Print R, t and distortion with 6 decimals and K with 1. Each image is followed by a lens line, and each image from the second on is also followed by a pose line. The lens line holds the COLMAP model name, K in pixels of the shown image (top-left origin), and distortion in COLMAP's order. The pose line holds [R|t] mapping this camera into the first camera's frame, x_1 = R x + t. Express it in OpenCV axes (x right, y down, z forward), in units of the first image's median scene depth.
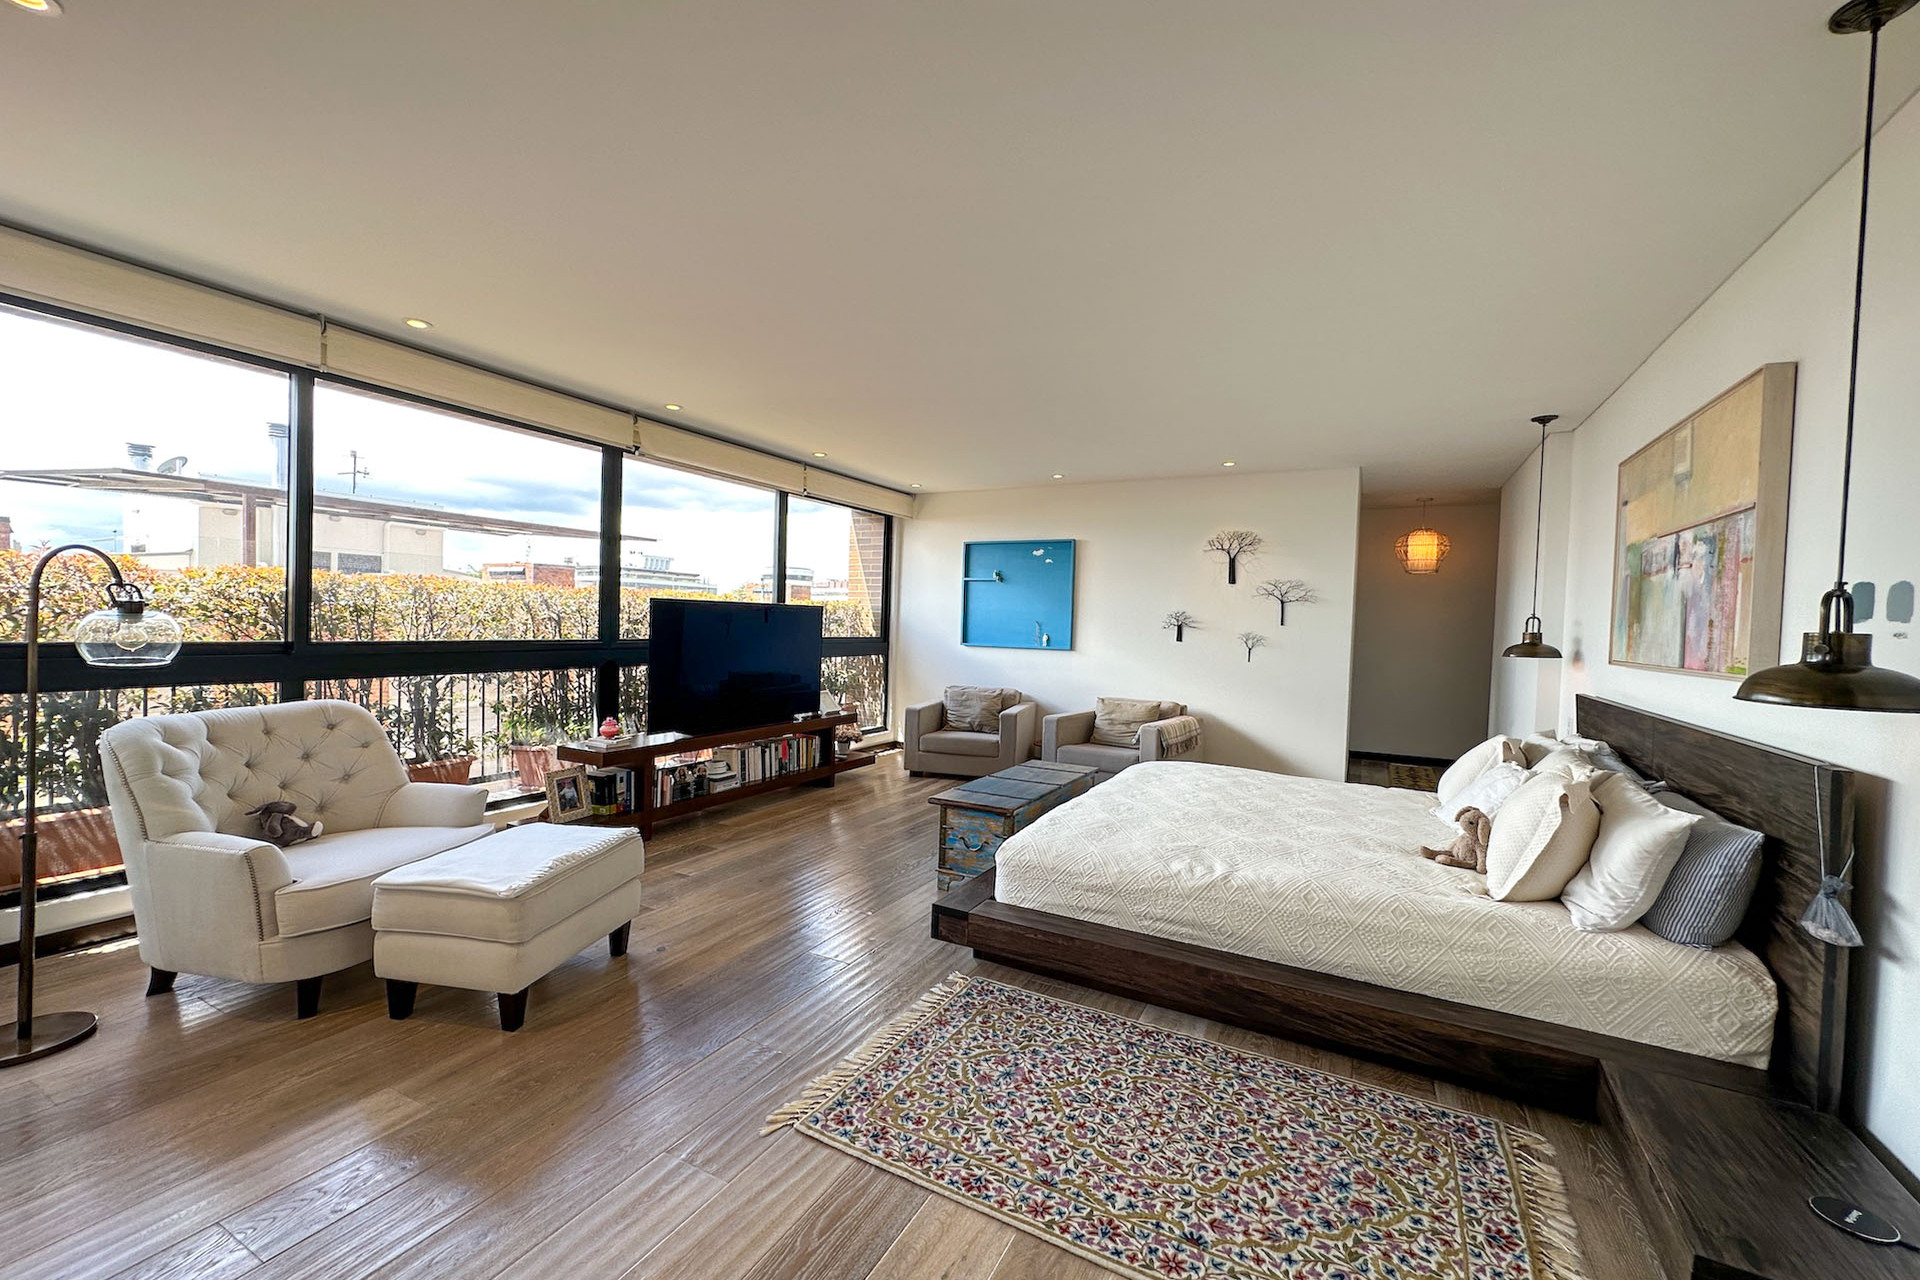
lens RADIAL K [[768.2, 0, 956.7], [0, 768.2, 647.5], [0, 0, 1]] dist [-0.000669, 0.000404]
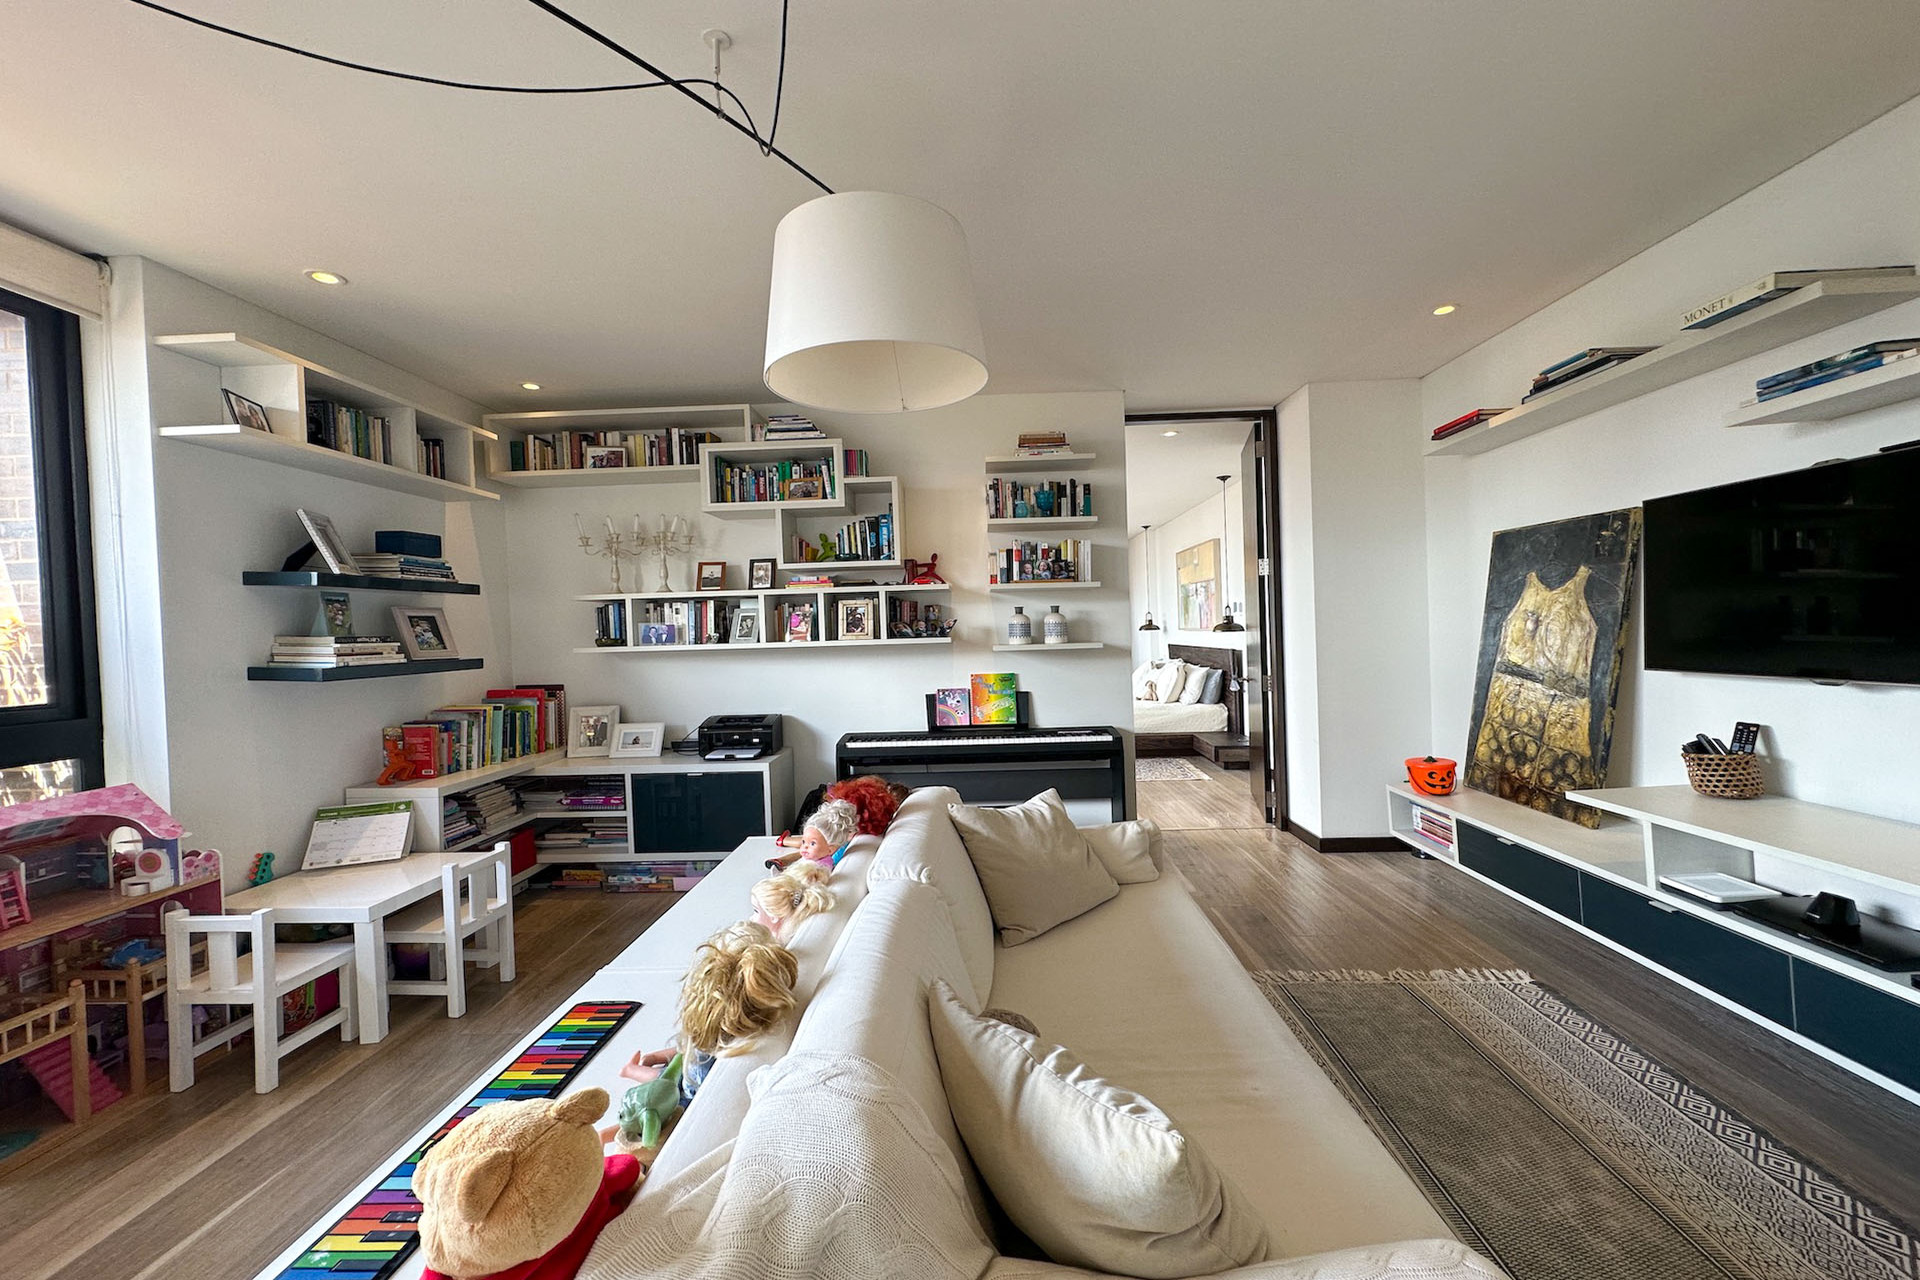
lens RADIAL K [[768.2, 0, 959.8], [0, 768.2, 637.0], [0, 0, 1]] dist [-0.000669, 0.000404]
pose [[0.892553, -0.061659, 0.446708, -1.198509], [0.074192, 0.997188, -0.010598, 0.021556], [-0.444798, 0.042601, 0.894617, -1.223636]]
